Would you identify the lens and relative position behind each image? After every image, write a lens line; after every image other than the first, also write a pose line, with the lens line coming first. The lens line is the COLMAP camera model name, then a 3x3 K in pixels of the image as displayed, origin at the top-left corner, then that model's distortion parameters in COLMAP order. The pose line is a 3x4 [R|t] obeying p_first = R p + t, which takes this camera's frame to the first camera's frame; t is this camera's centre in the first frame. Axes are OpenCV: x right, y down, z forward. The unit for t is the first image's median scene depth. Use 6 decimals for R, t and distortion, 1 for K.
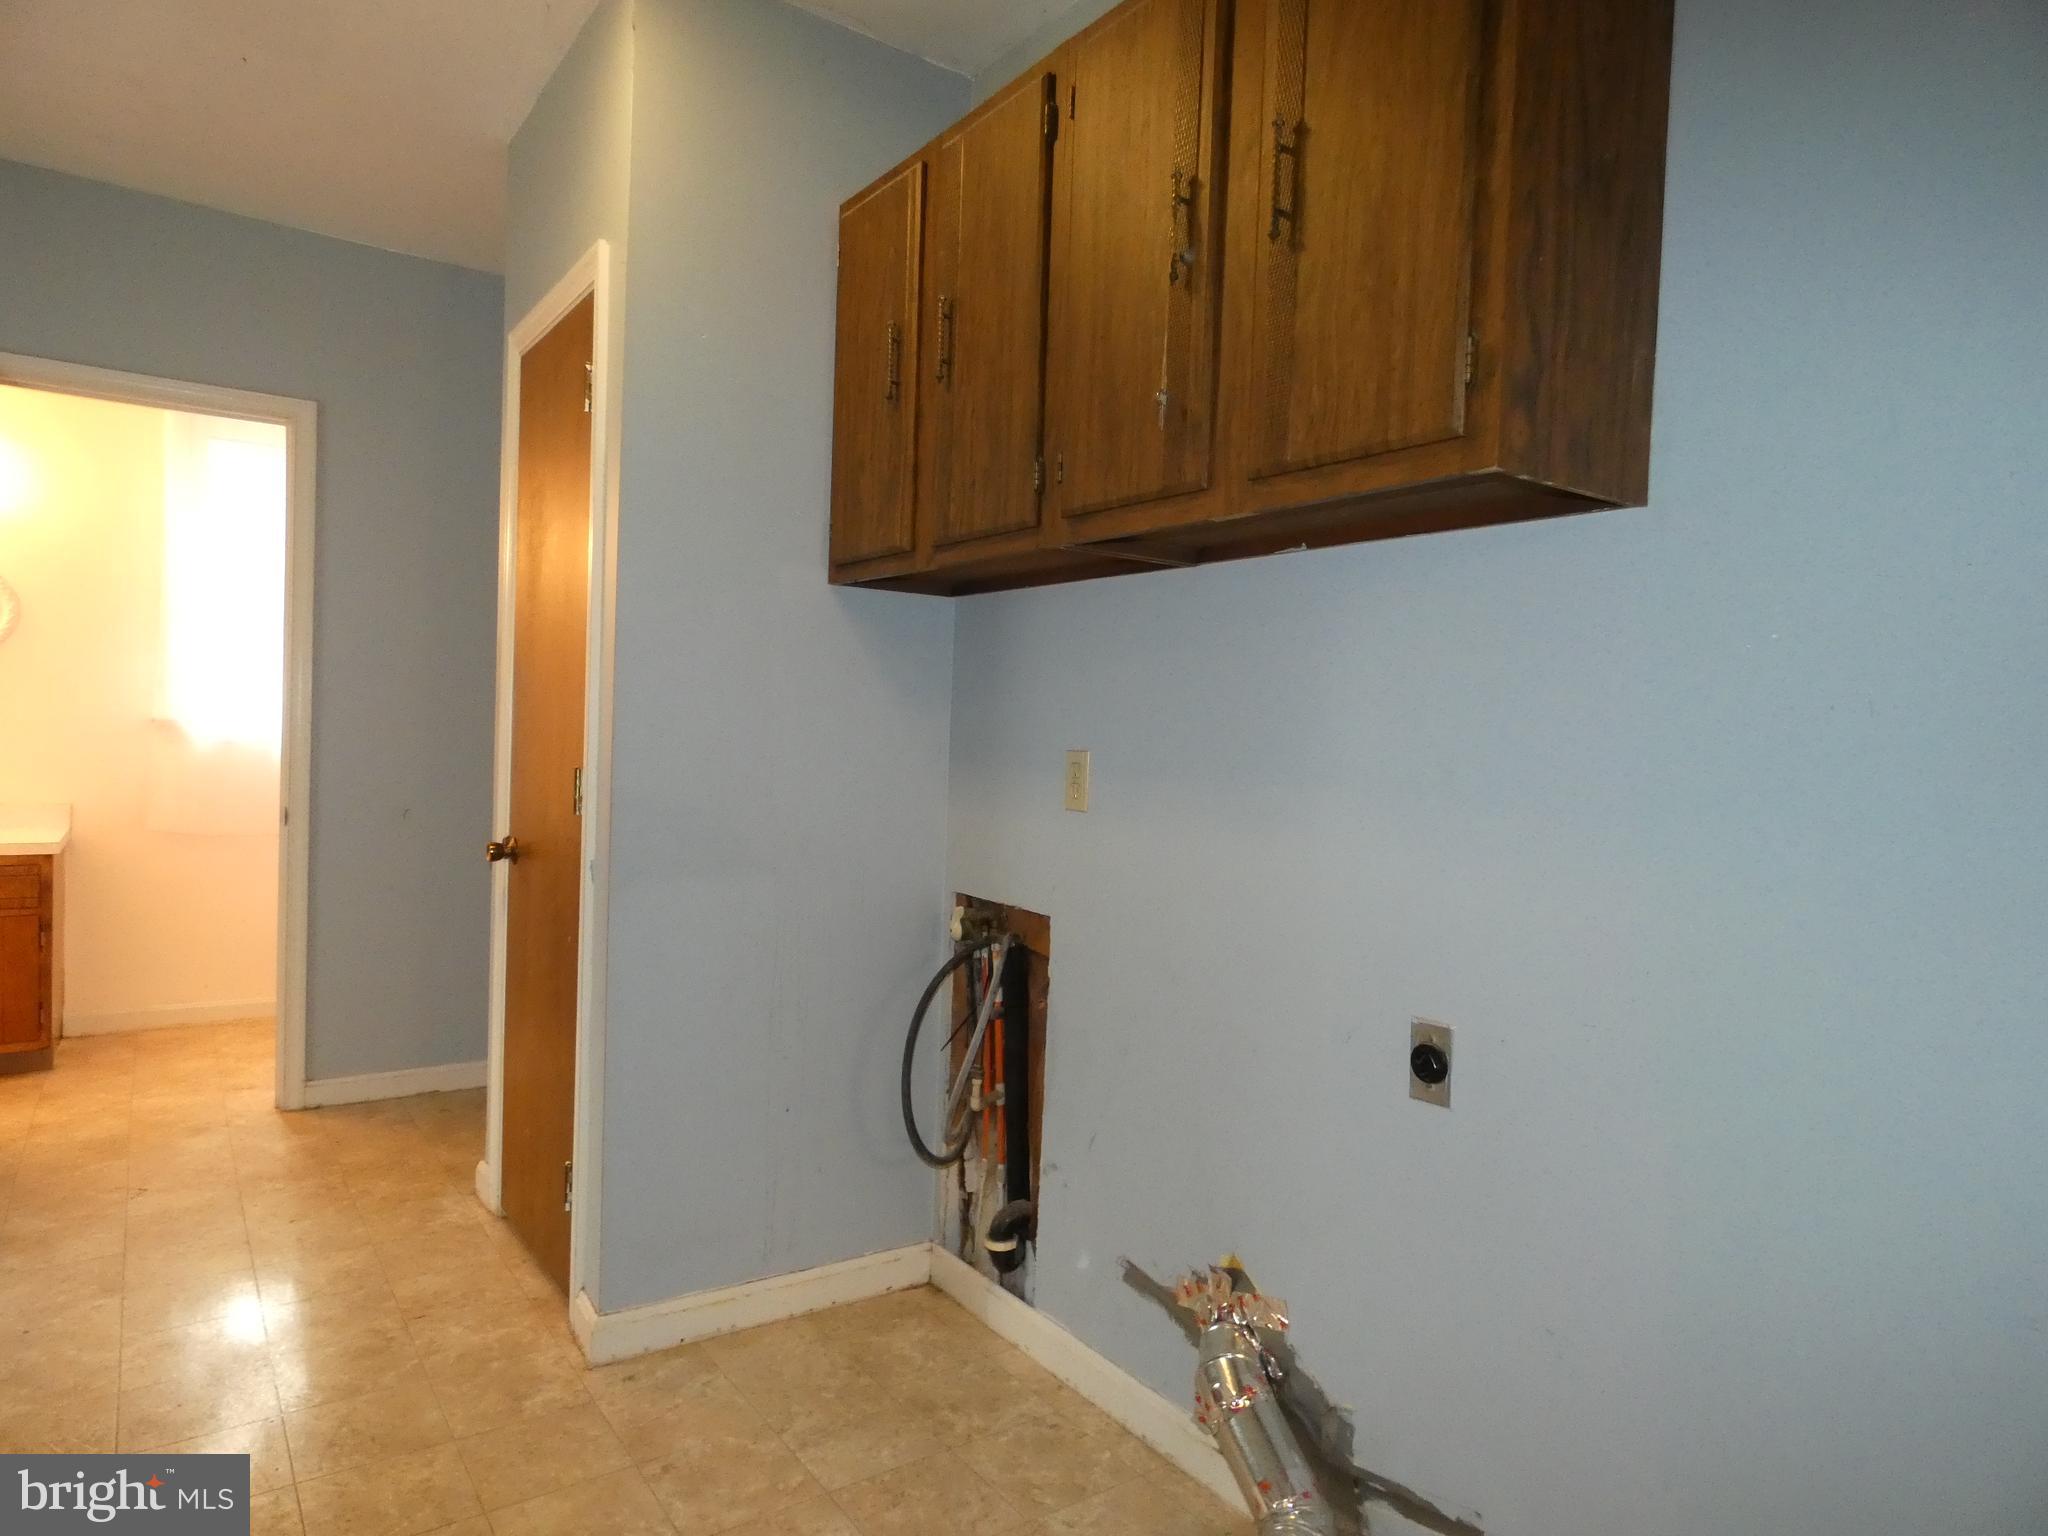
lens RADIAL K [[1233.7, 0, 1025.7], [0, 1233.7, 768.7], [0, 0, 1]] dist [0.001991, -0.001919]
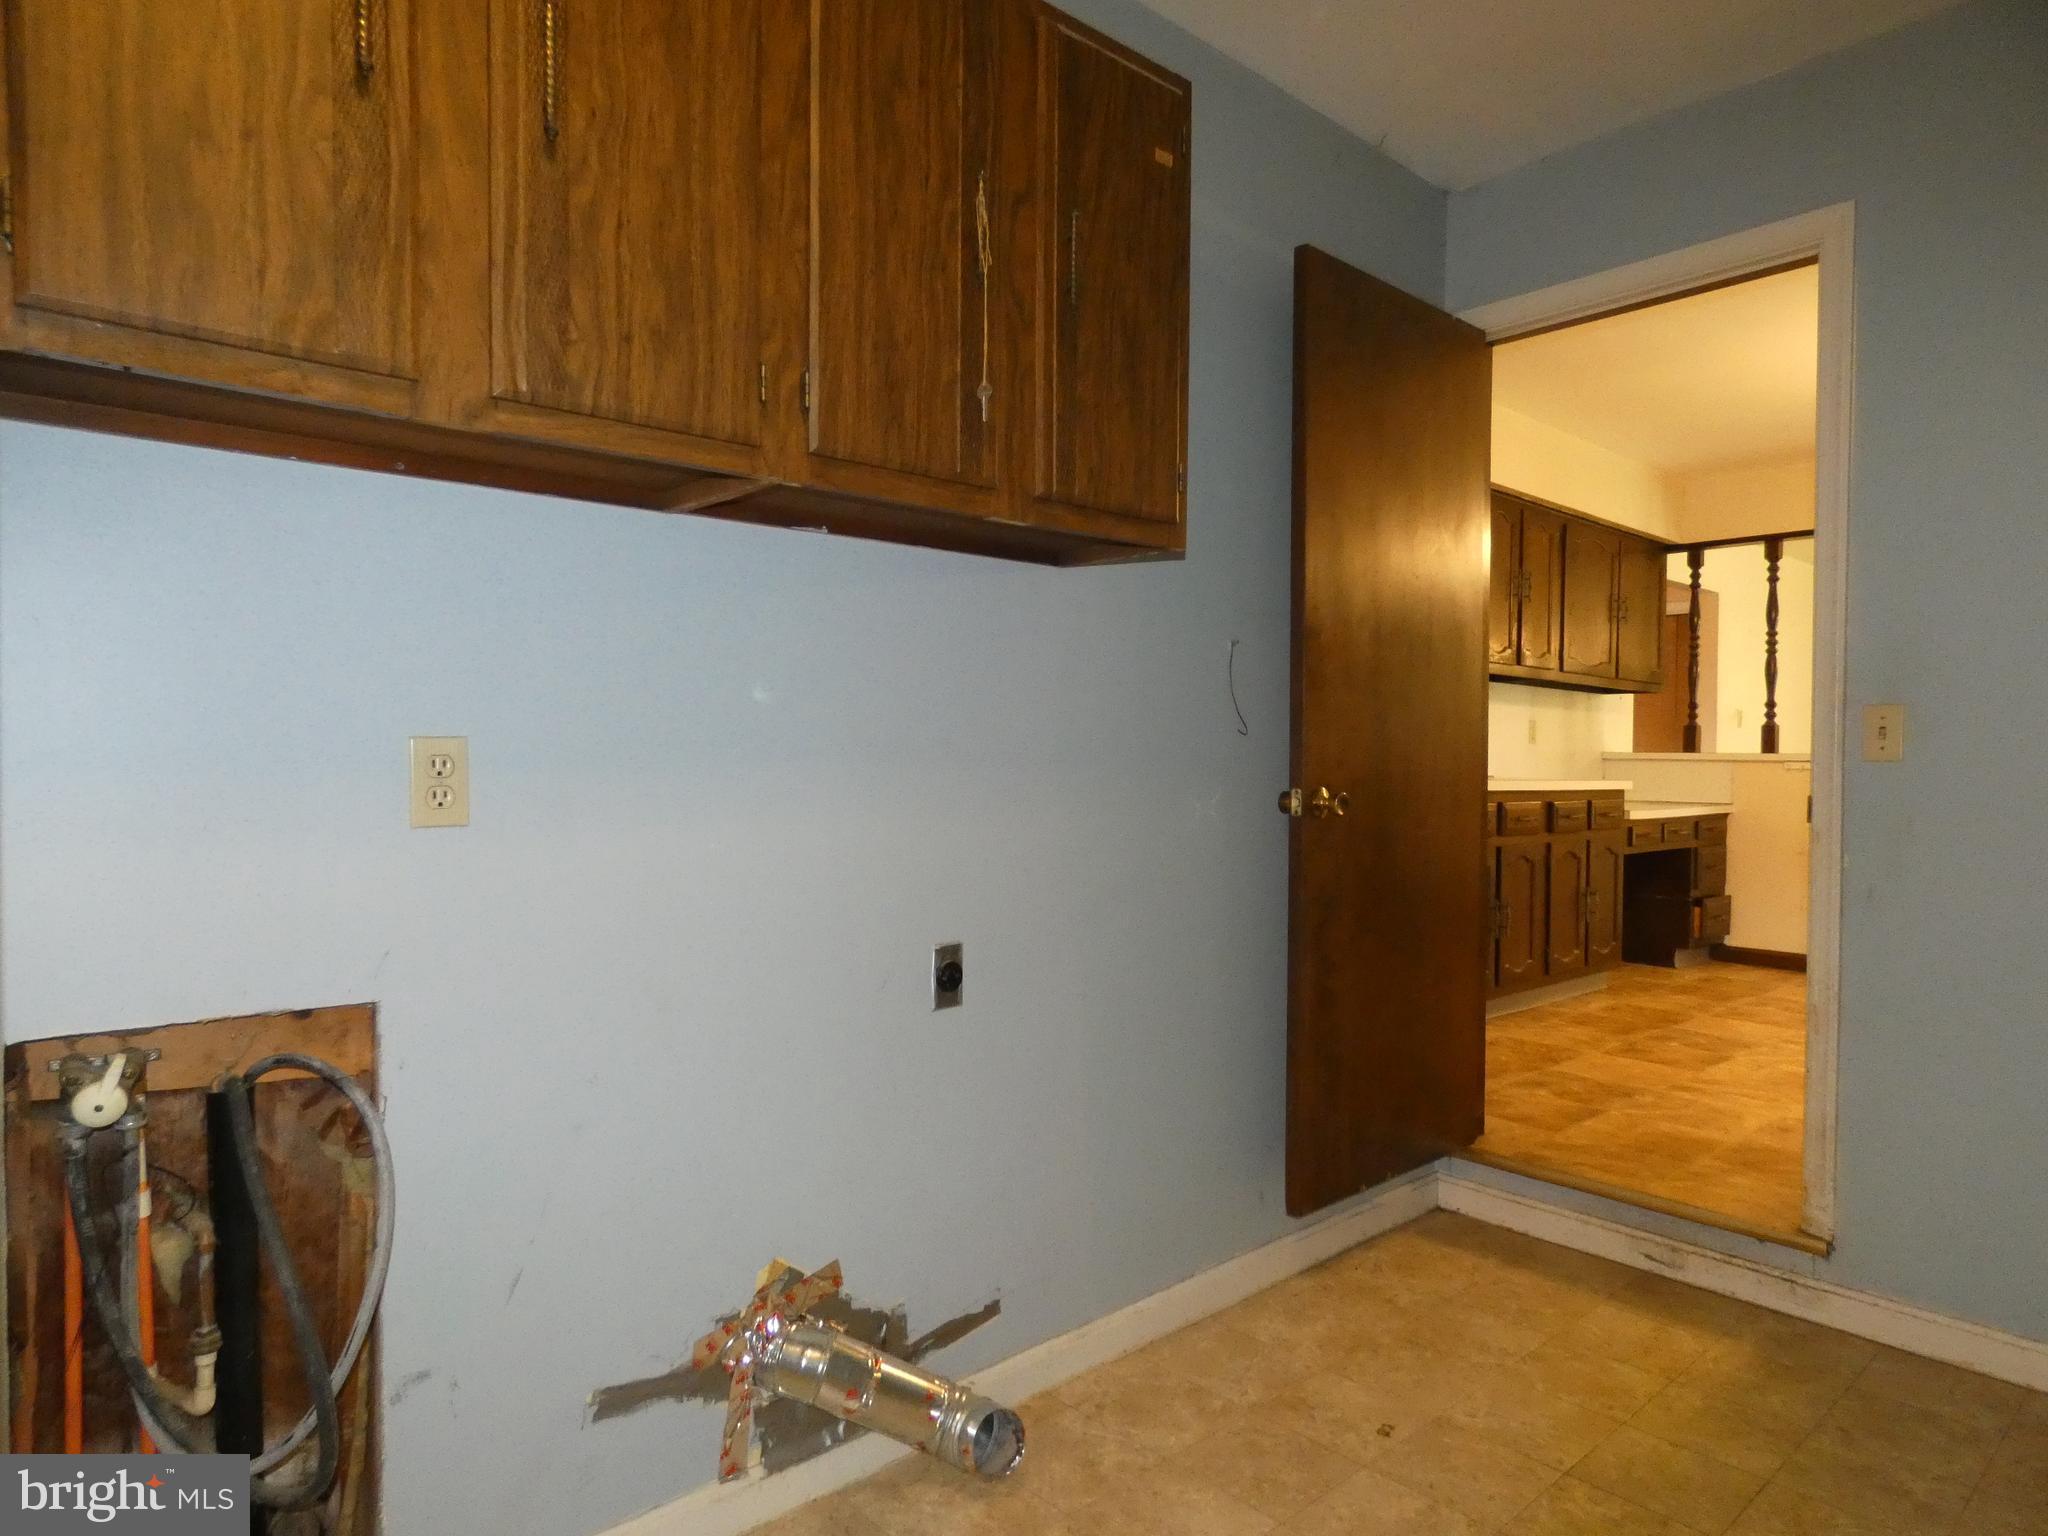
lens RADIAL K [[1221.0, 0, 1022.4], [0, 1221.0, 765.3], [0, 0, 1]] dist [-0.007662, -0.000622]
pose [[-0.121182, -0.038347, 0.991889, -0.821395], [0.021457, 0.998919, 0.041240, -0.023103], [-0.992398, 0.026280, -0.120228, 0.971152]]
